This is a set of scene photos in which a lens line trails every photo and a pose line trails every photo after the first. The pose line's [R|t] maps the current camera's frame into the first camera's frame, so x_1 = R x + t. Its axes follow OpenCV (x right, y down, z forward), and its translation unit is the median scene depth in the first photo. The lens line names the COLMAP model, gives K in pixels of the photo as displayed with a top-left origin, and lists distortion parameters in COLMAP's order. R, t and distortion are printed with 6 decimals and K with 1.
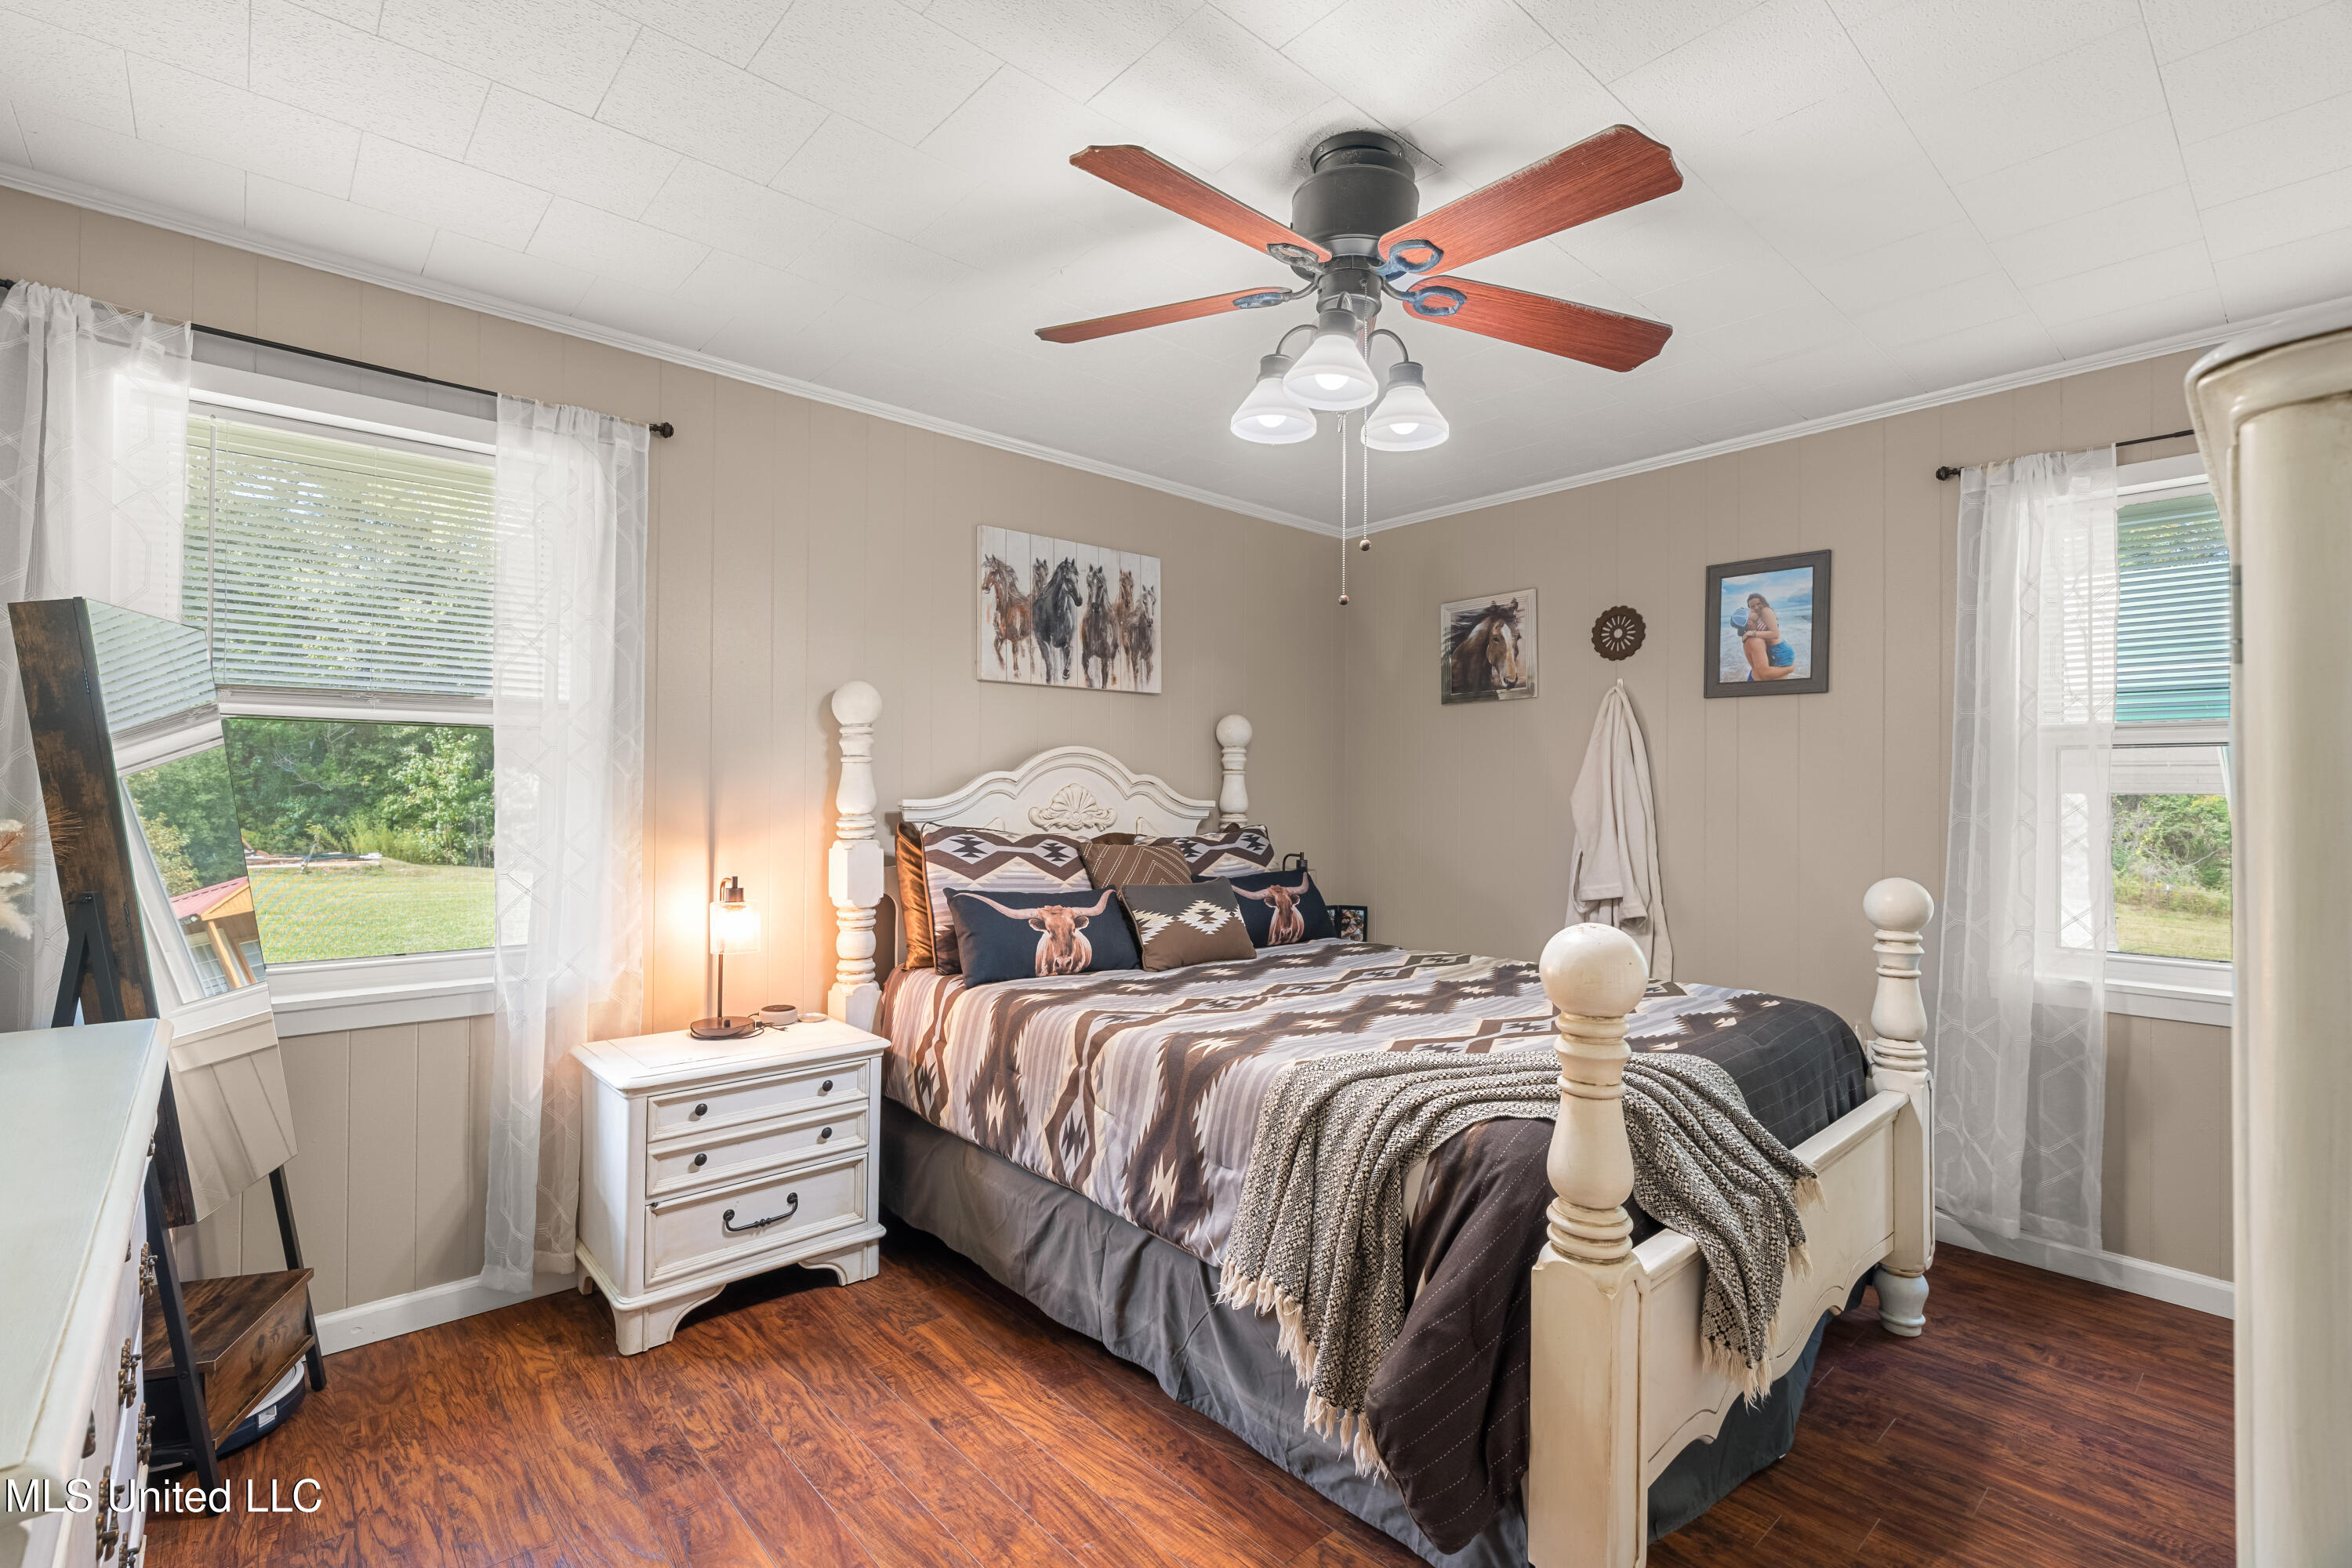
lens RADIAL K [[1057.9, 0, 1163.6], [0, 1057.9, 801.0], [0, 0, 1]] dist [-0.005850, 0.002074]
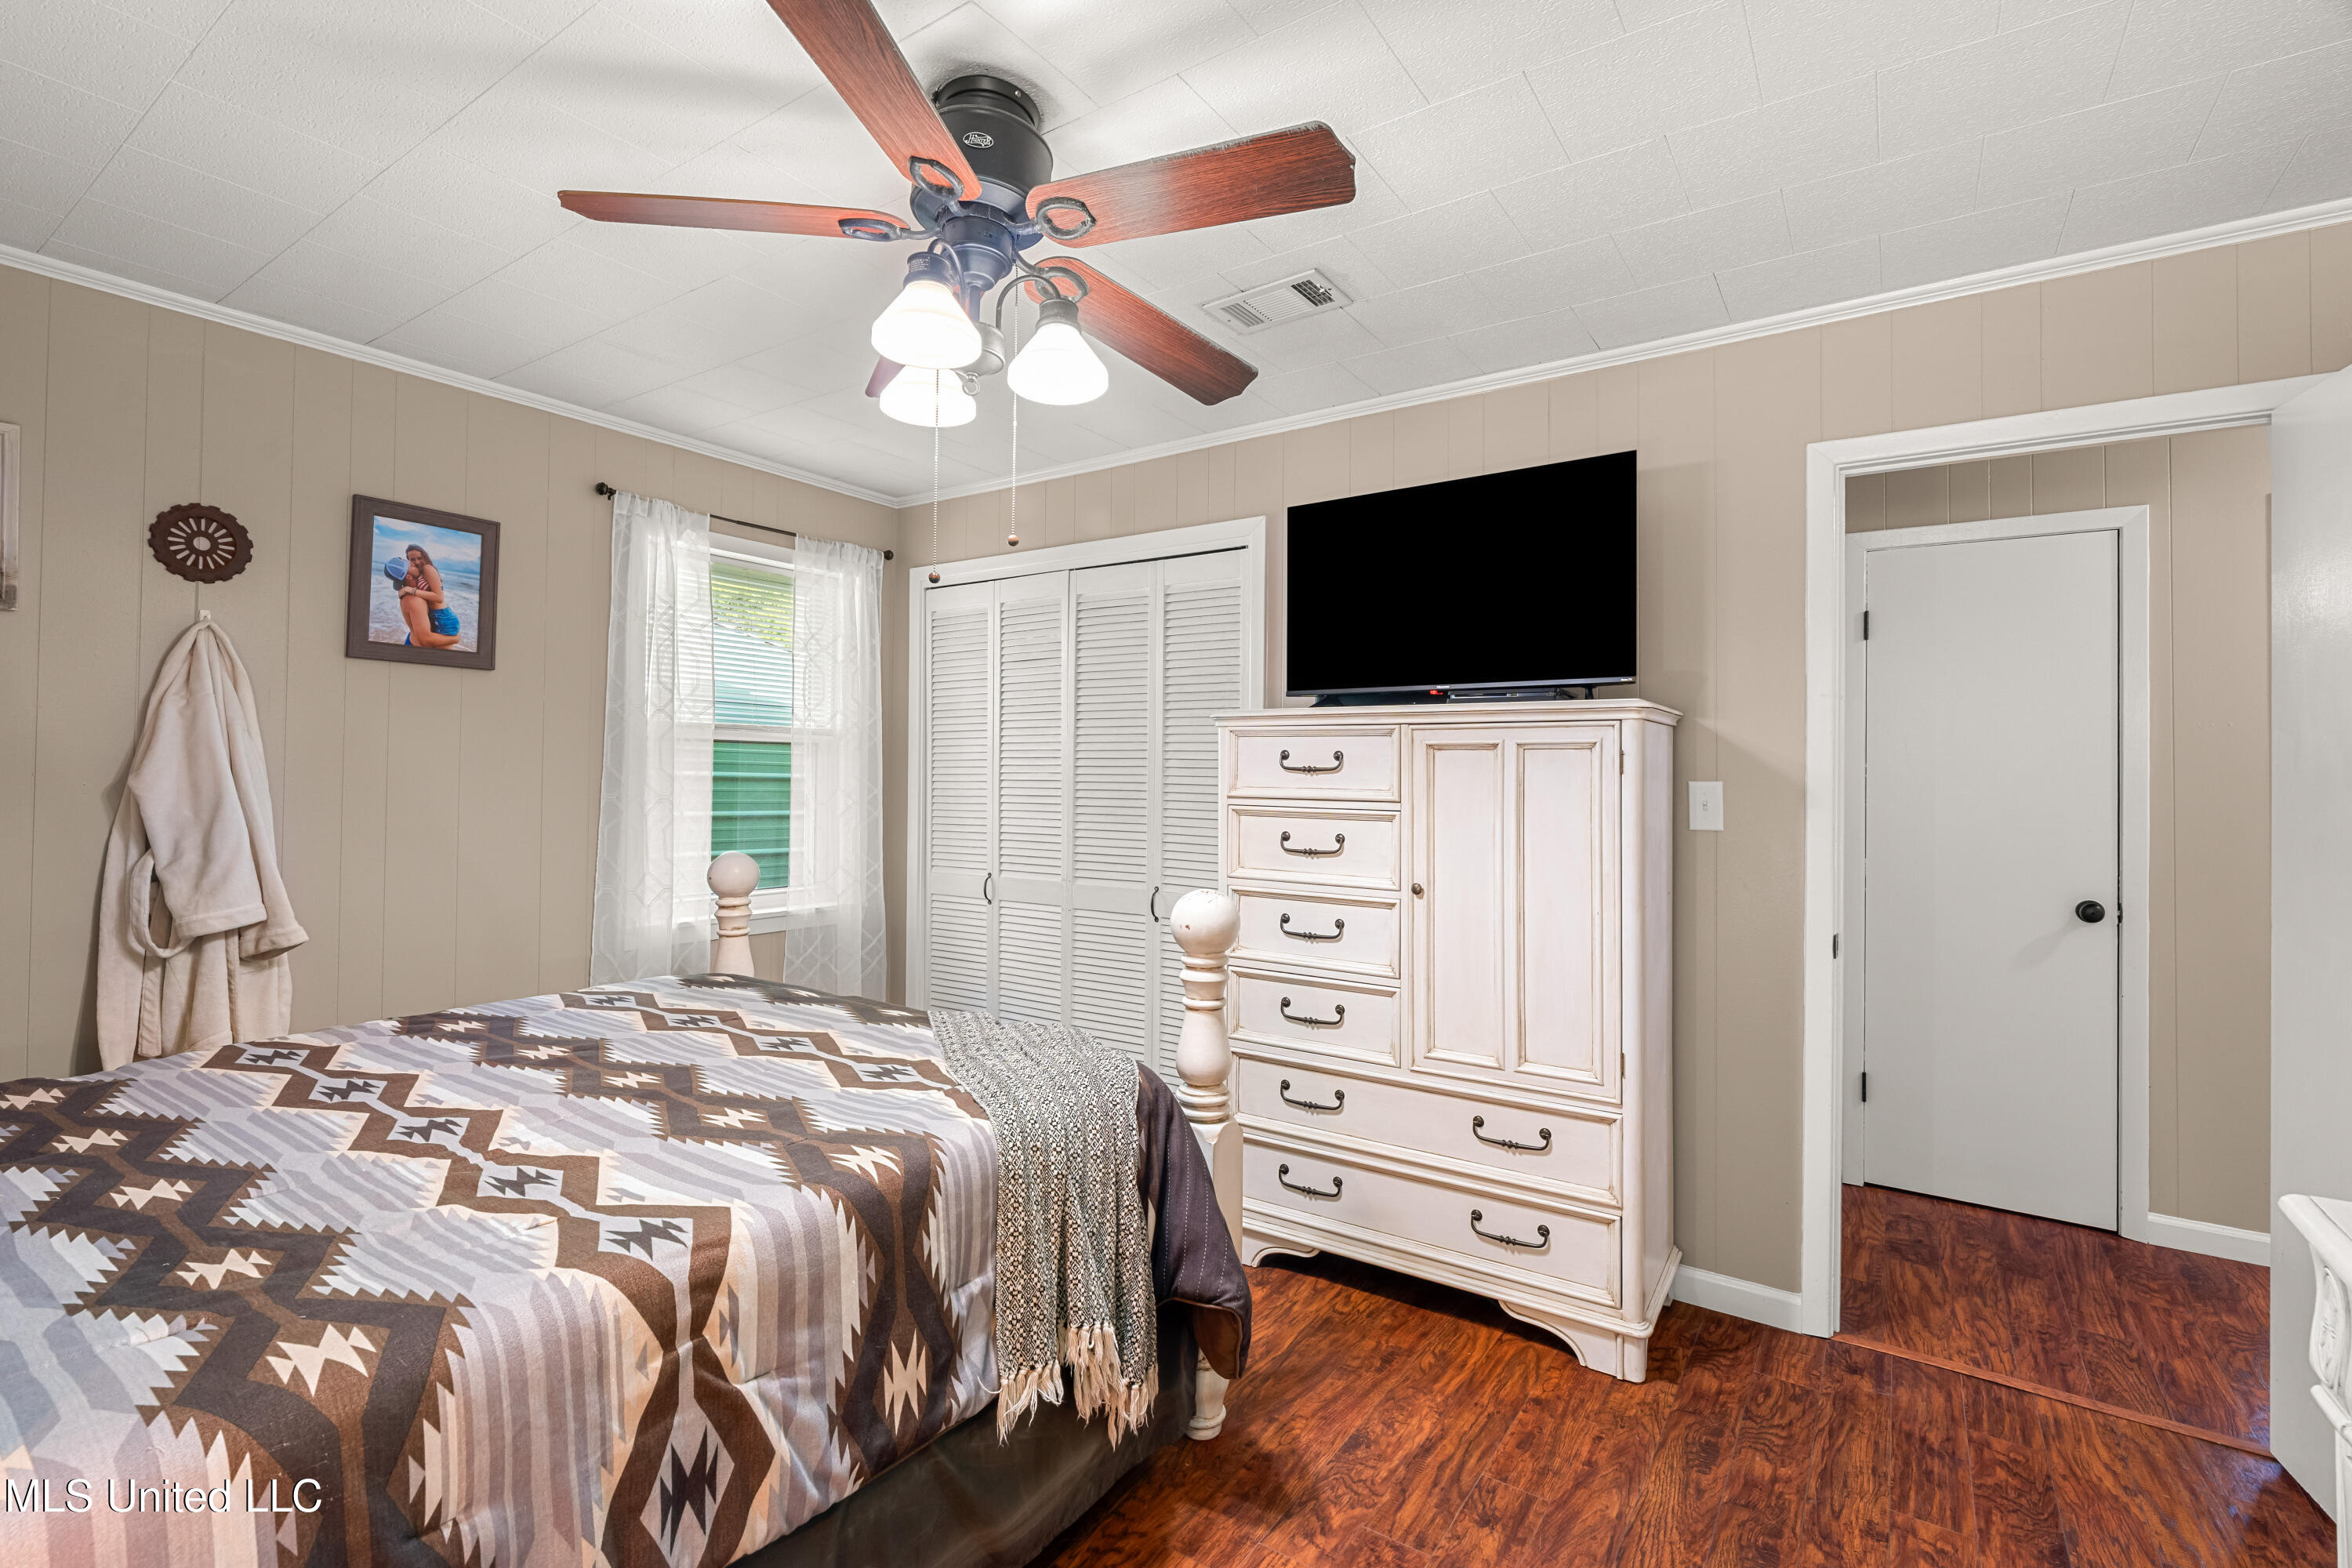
lens RADIAL K [[1057.9, 0, 1154.4], [0, 1057.9, 769.4], [0, 0, 1]] dist [-0.005850, 0.002074]
pose [[-0.230962, -0.008537, 0.972925, -0.435722], [-0.012006, 0.999910, 0.005924, -0.025159], [-0.972889, -0.010313, -0.231044, 0.621316]]
